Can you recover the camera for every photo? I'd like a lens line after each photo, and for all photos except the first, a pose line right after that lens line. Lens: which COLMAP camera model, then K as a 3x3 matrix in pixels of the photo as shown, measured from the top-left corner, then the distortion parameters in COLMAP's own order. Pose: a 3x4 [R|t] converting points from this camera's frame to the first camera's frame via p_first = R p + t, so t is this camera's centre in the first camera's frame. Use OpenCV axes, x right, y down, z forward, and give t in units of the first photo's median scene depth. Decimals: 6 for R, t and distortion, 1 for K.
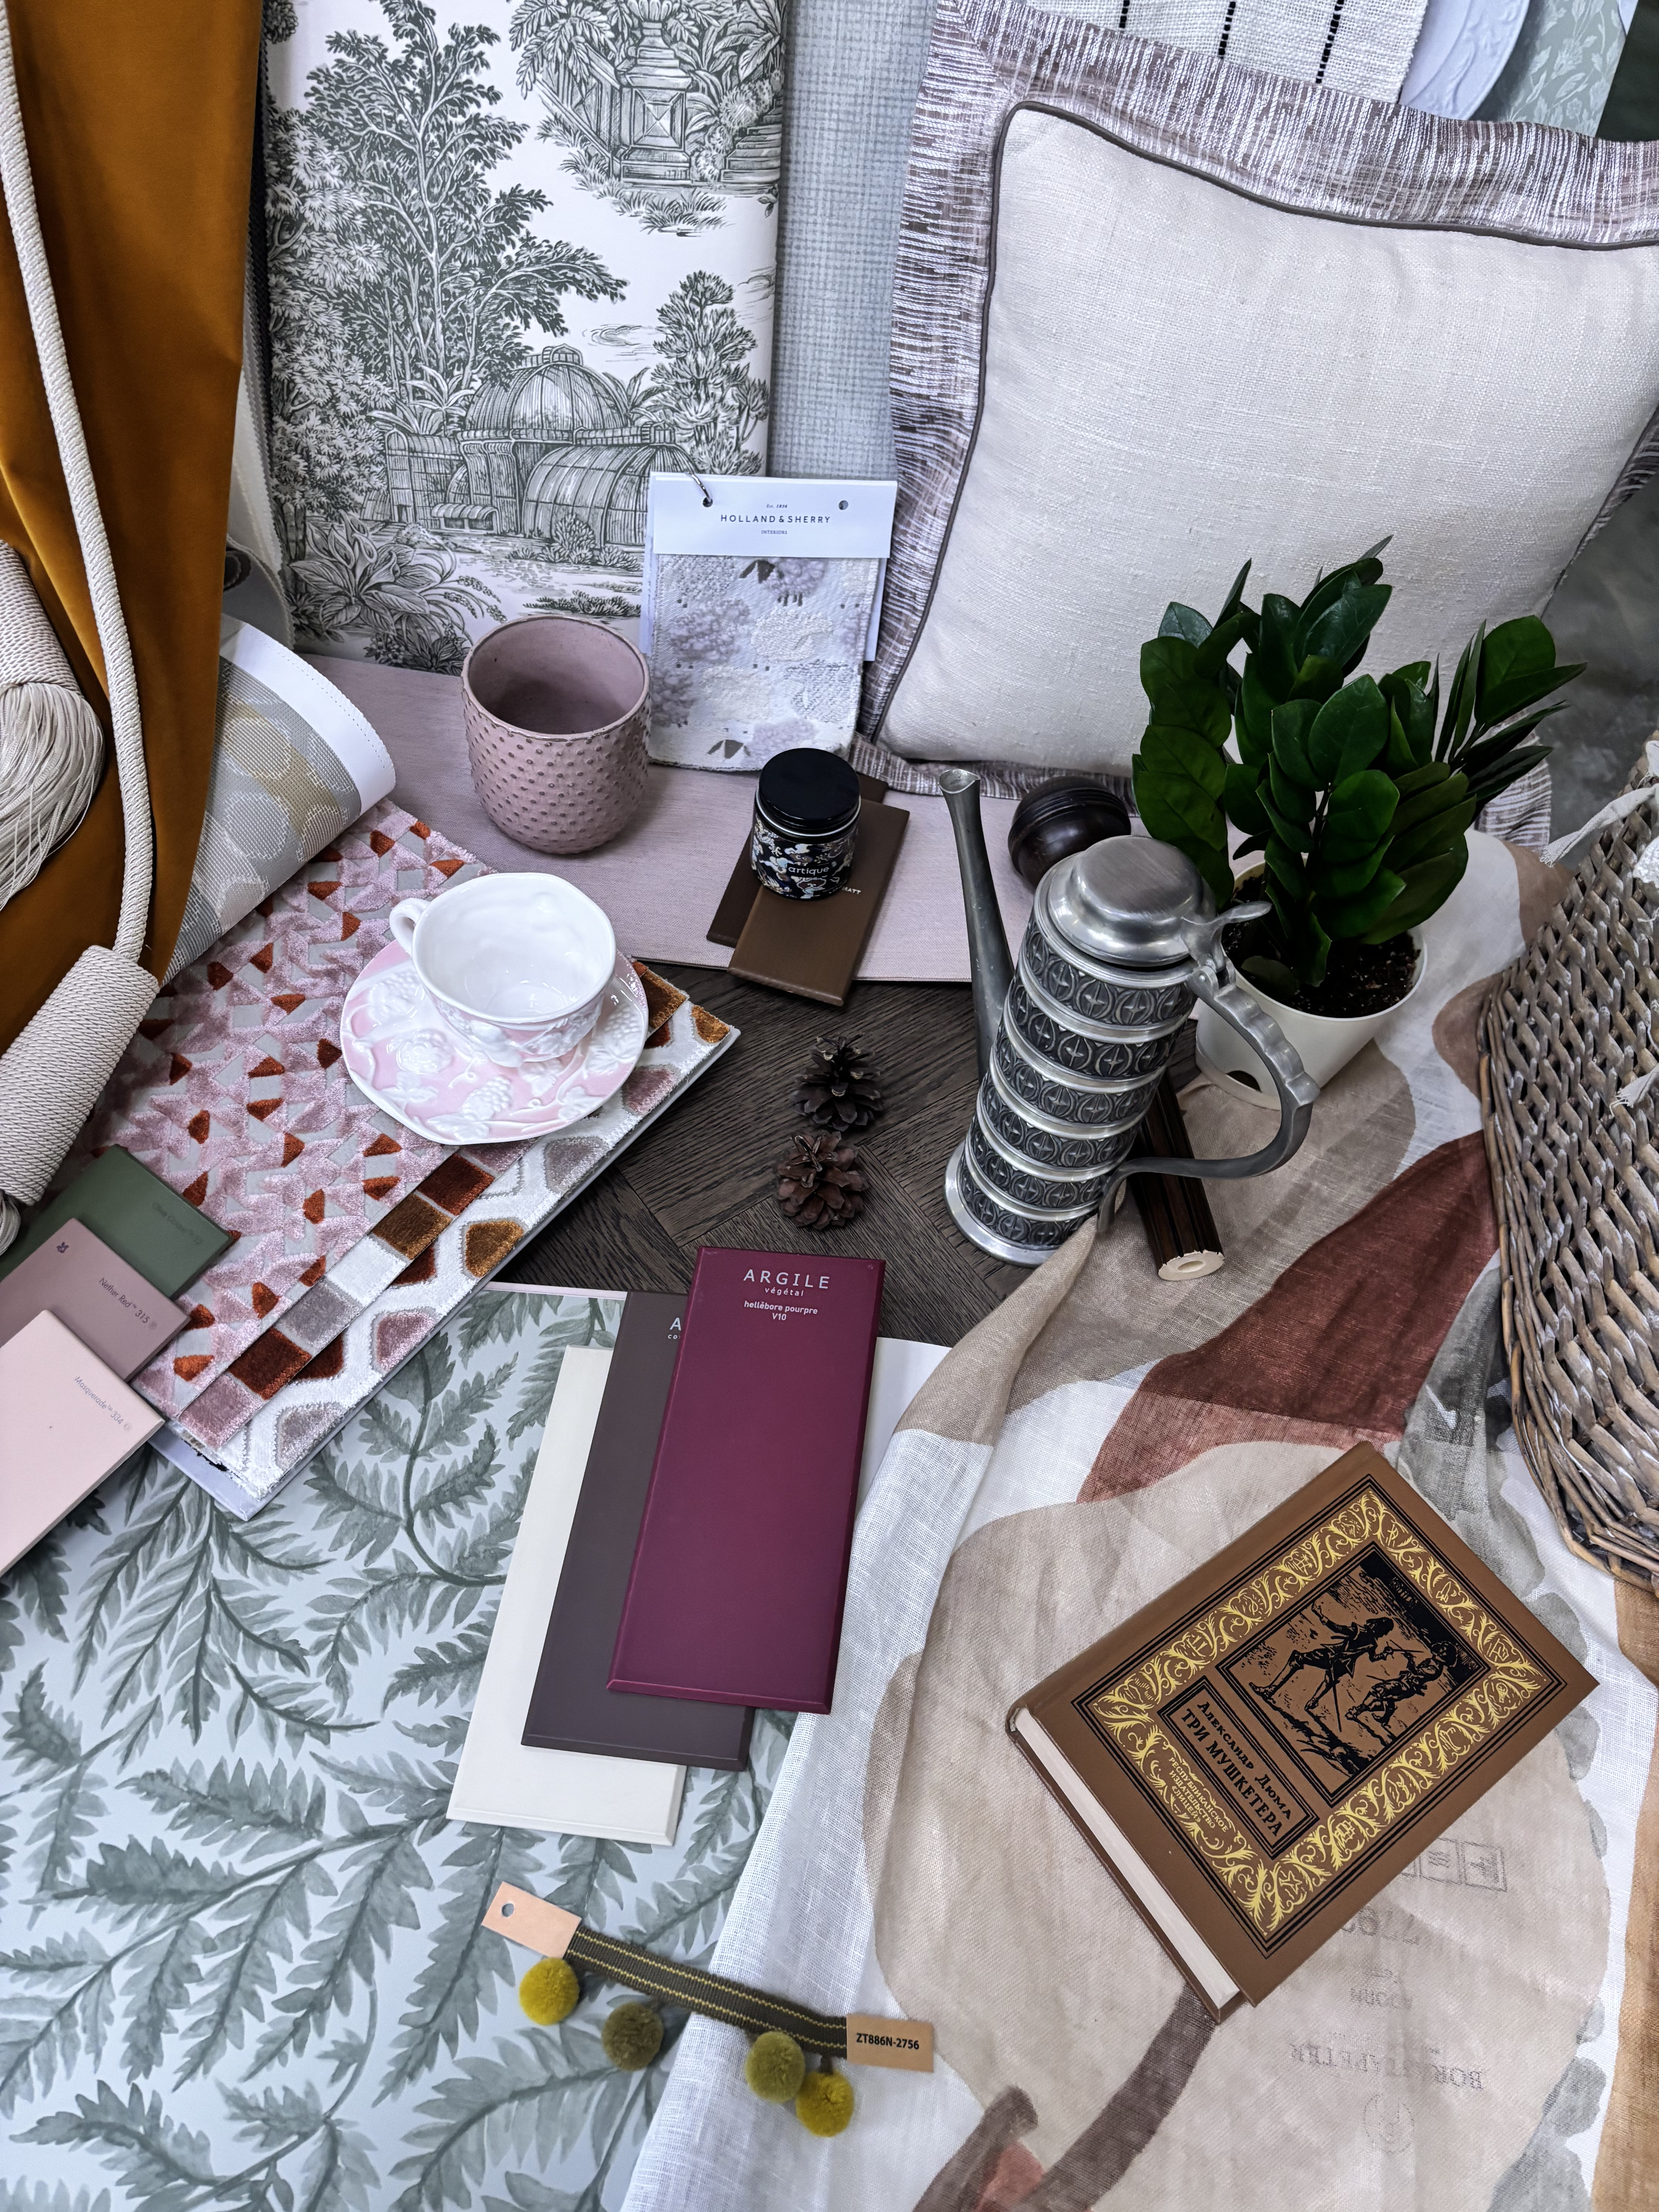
lens RADIAL K [[1668.8, 0, 819.2], [0, 1668.8, 1086.5], [0, 0, 1]] dist [0.024816, -0.036988]
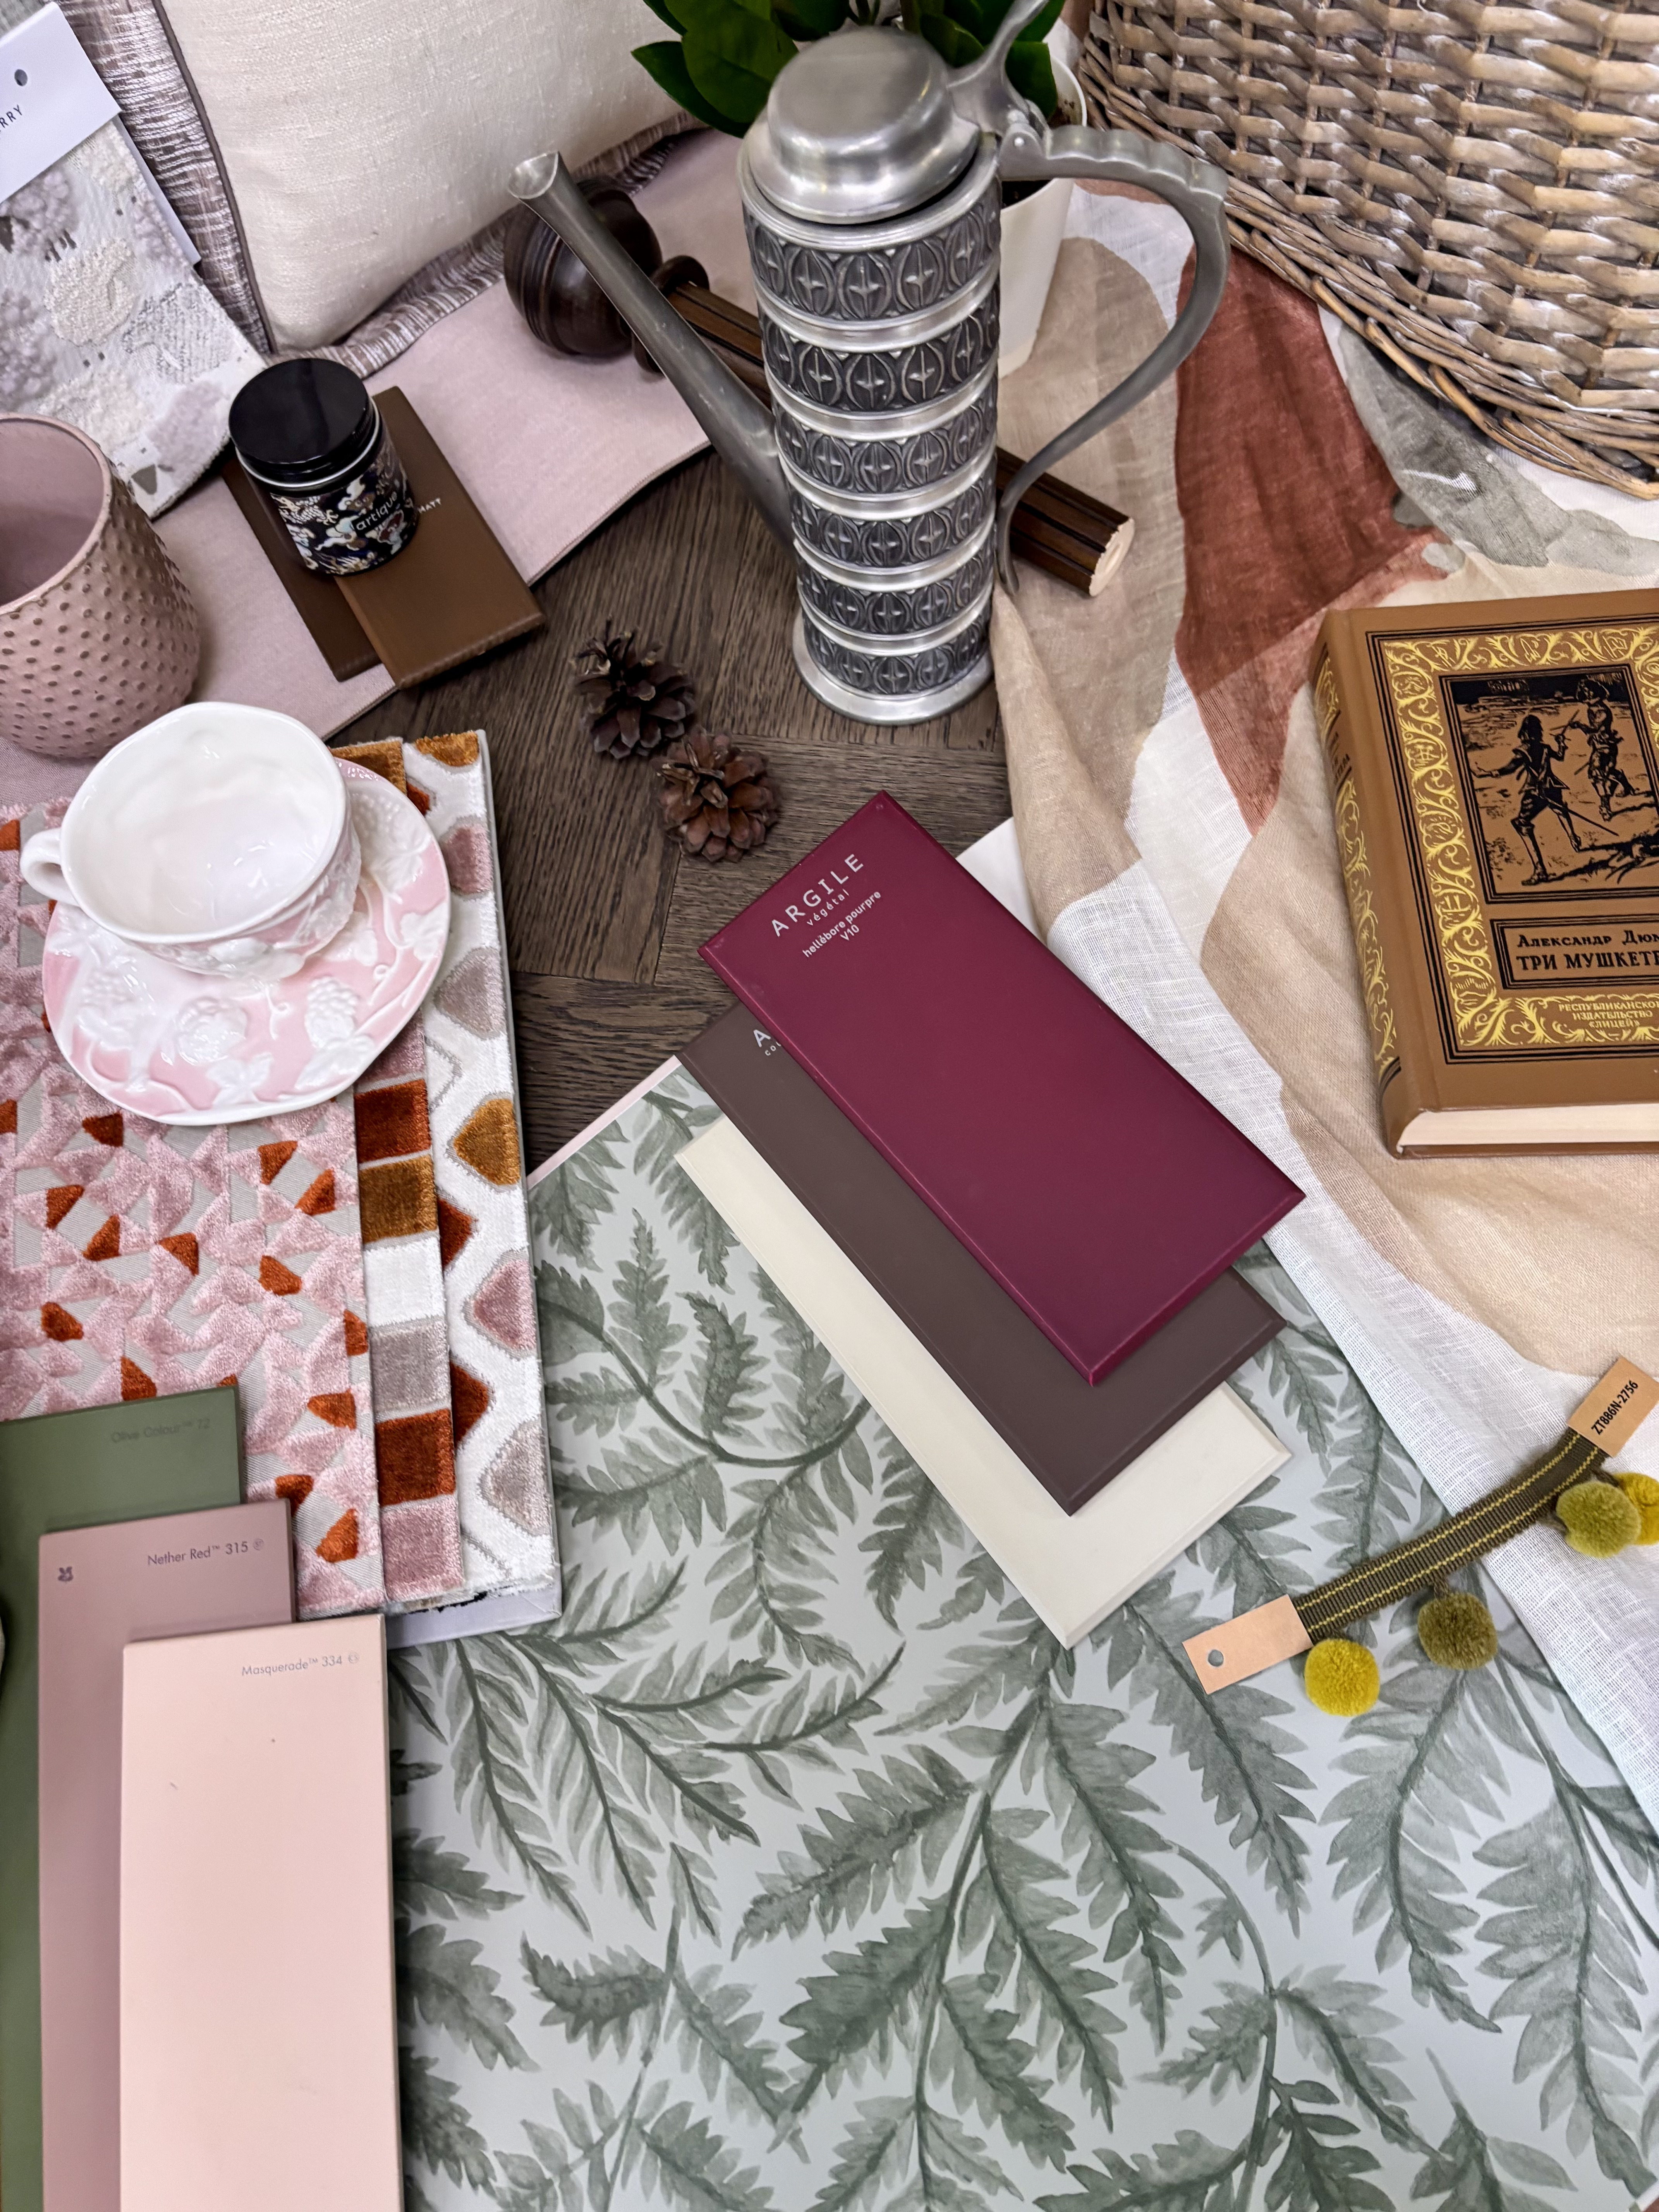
lens RADIAL K [[1668.8, 0, 808.1], [0, 1668.8, 1085.5], [0, 0, 1]] dist [0.024816, -0.036988]
pose [[0.692341, -0.705397, 0.151920, -0.188278], [0.659813, 0.704118, 0.262421, -0.023238], [-0.292080, -0.081446, 0.952920, 0.249442]]
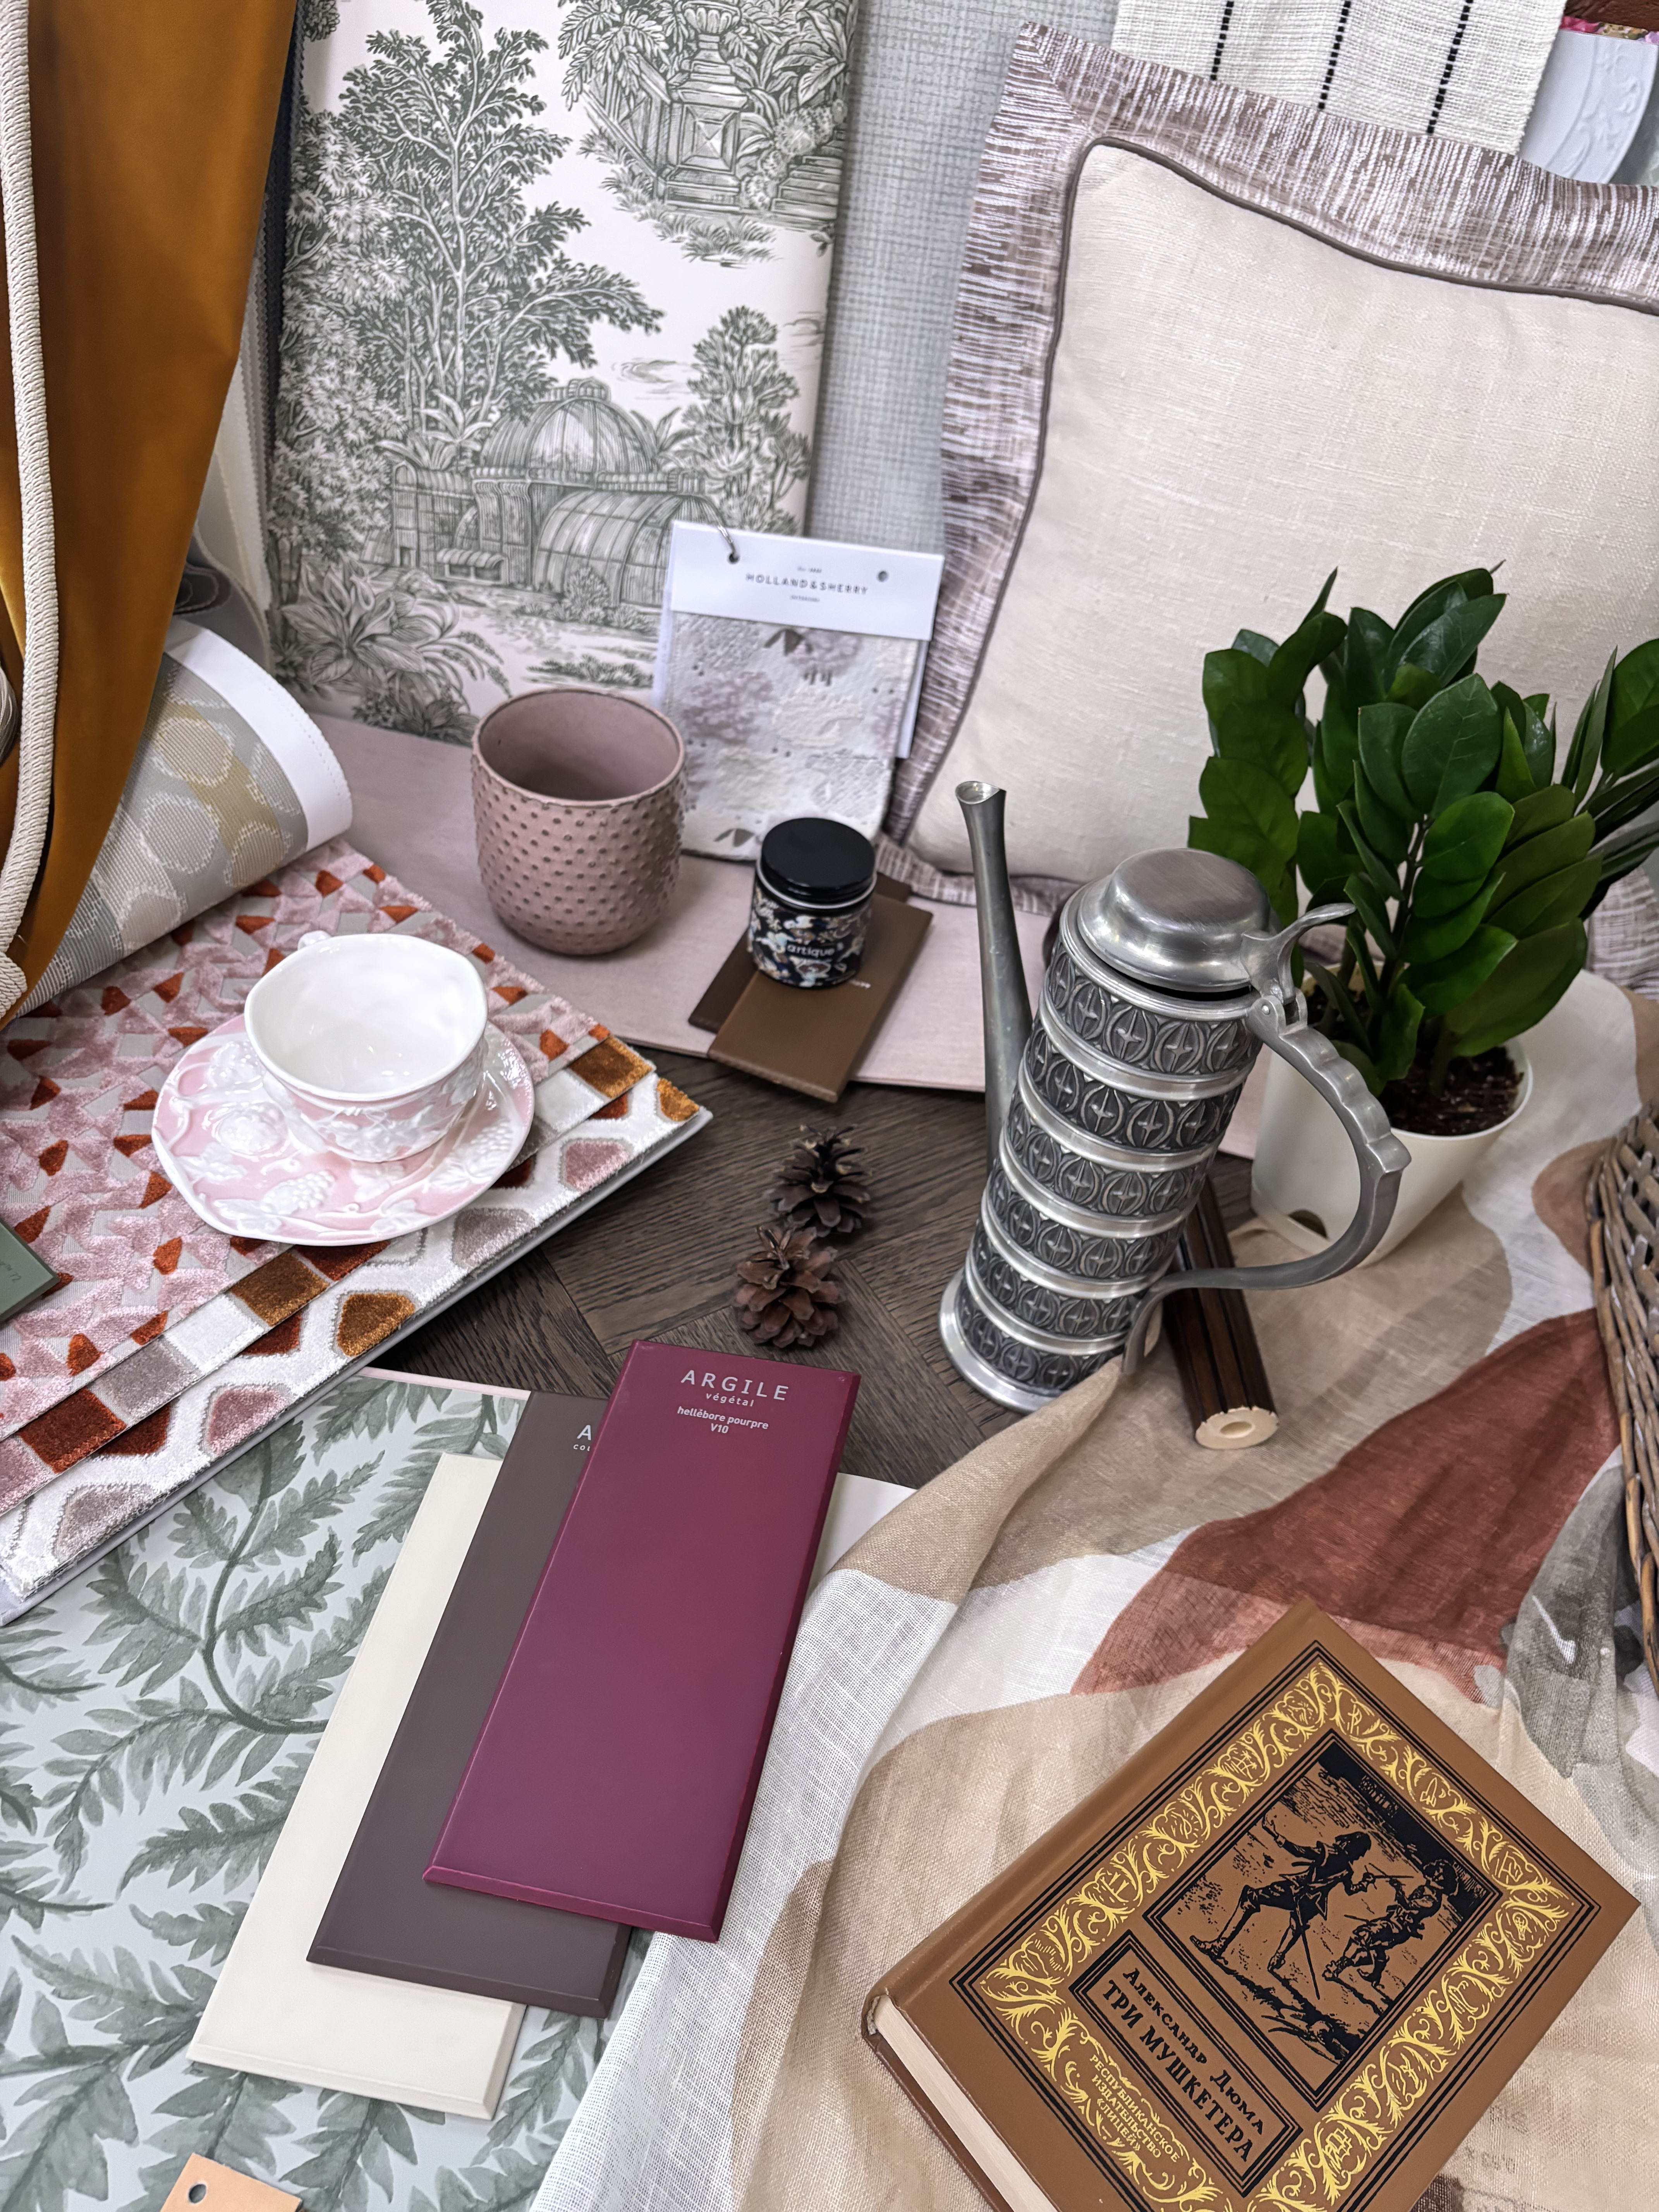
lens RADIAL K [[1668.8, 0, 817.8], [0, 1668.8, 1105.3], [0, 0, 1]] dist [0.024816, -0.036988]
pose [[0.996558, 0.074817, -0.035689, 0.039459], [-0.079736, 0.982891, -0.166032, 0.106456], [0.022656, 0.168306, 0.985474, 0.176393]]
